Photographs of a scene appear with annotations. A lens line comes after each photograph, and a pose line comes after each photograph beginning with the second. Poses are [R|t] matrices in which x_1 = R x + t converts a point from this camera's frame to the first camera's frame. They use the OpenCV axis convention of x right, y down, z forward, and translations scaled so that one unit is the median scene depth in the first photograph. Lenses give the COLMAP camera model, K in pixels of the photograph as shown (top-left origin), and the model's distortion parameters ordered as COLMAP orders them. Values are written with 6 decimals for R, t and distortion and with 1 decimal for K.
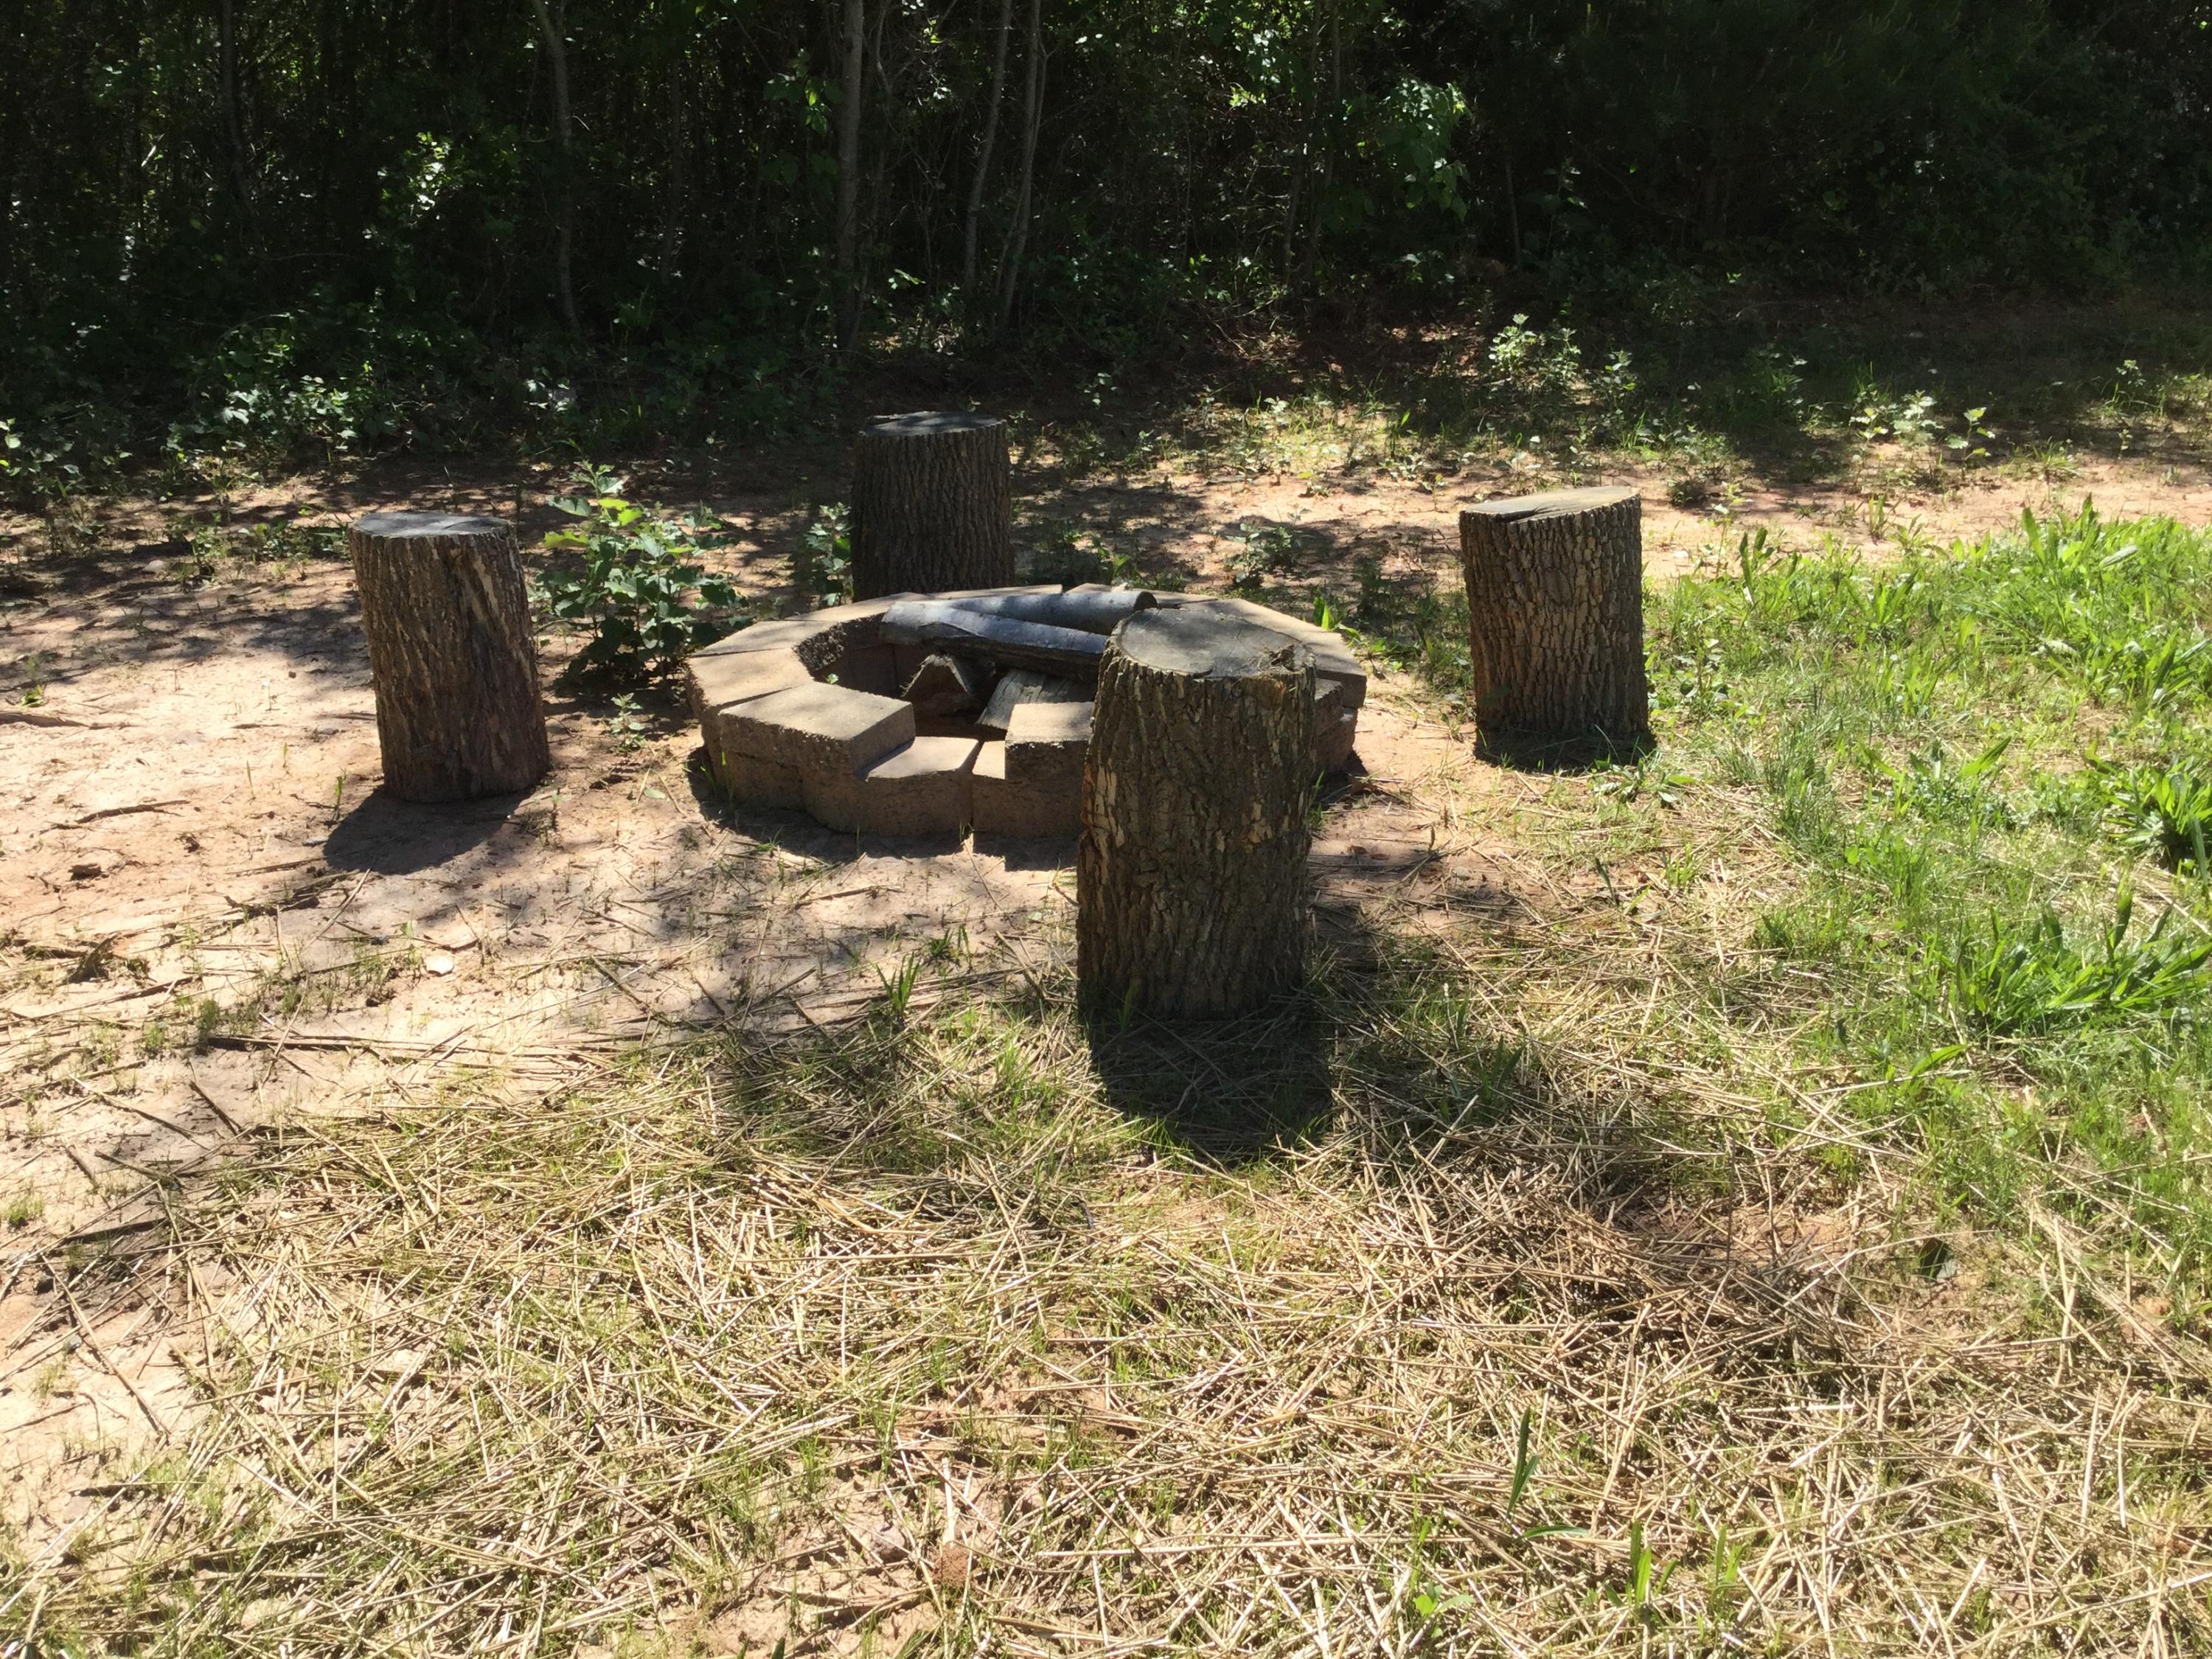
lens RADIAL K [[1971.2, 0, 1110.1], [0, 1971.2, 836.7], [0, 0, 1]] dist [0.111230, -0.243042]
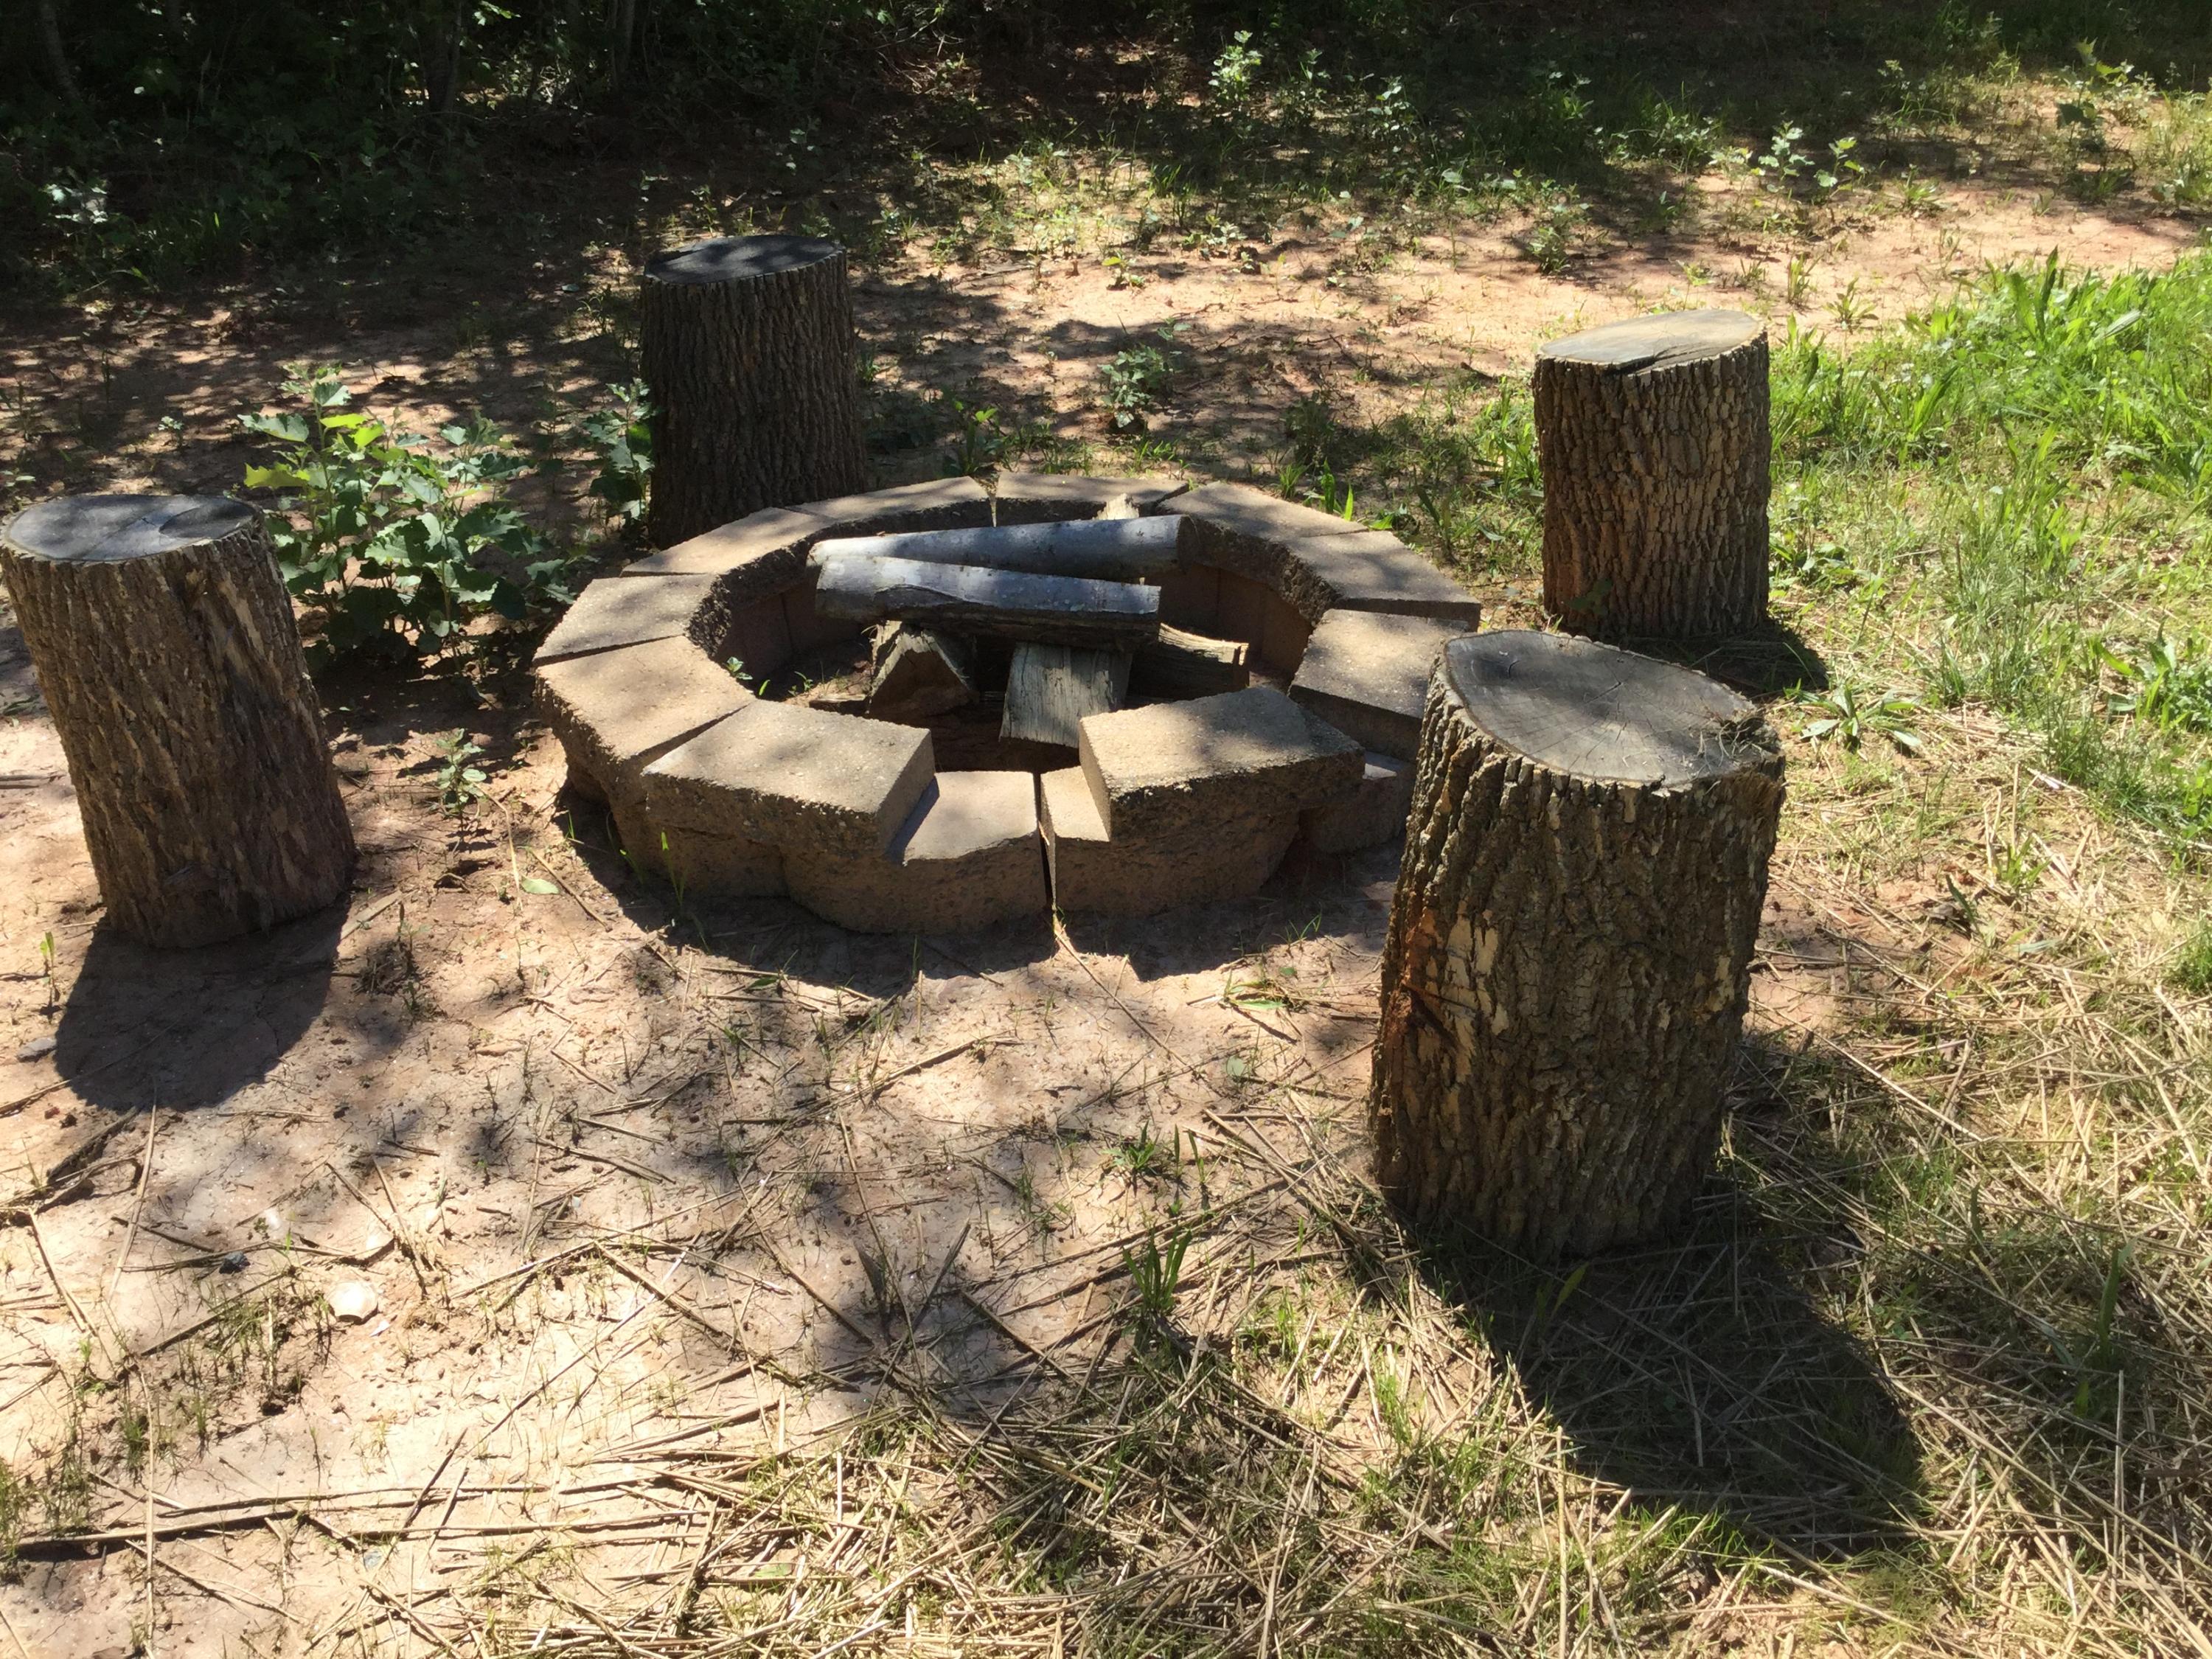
lens RADIAL K [[1971.2, 0, 1110.1], [0, 1971.2, 836.7], [0, 0, 1]] dist [0.111230, -0.243042]
pose [[0.970322, -0.124151, 0.207513, -0.188346], [0.093973, 0.984291, 0.149469, -0.128704], [-0.222810, -0.125532, 0.966746, 0.312336]]
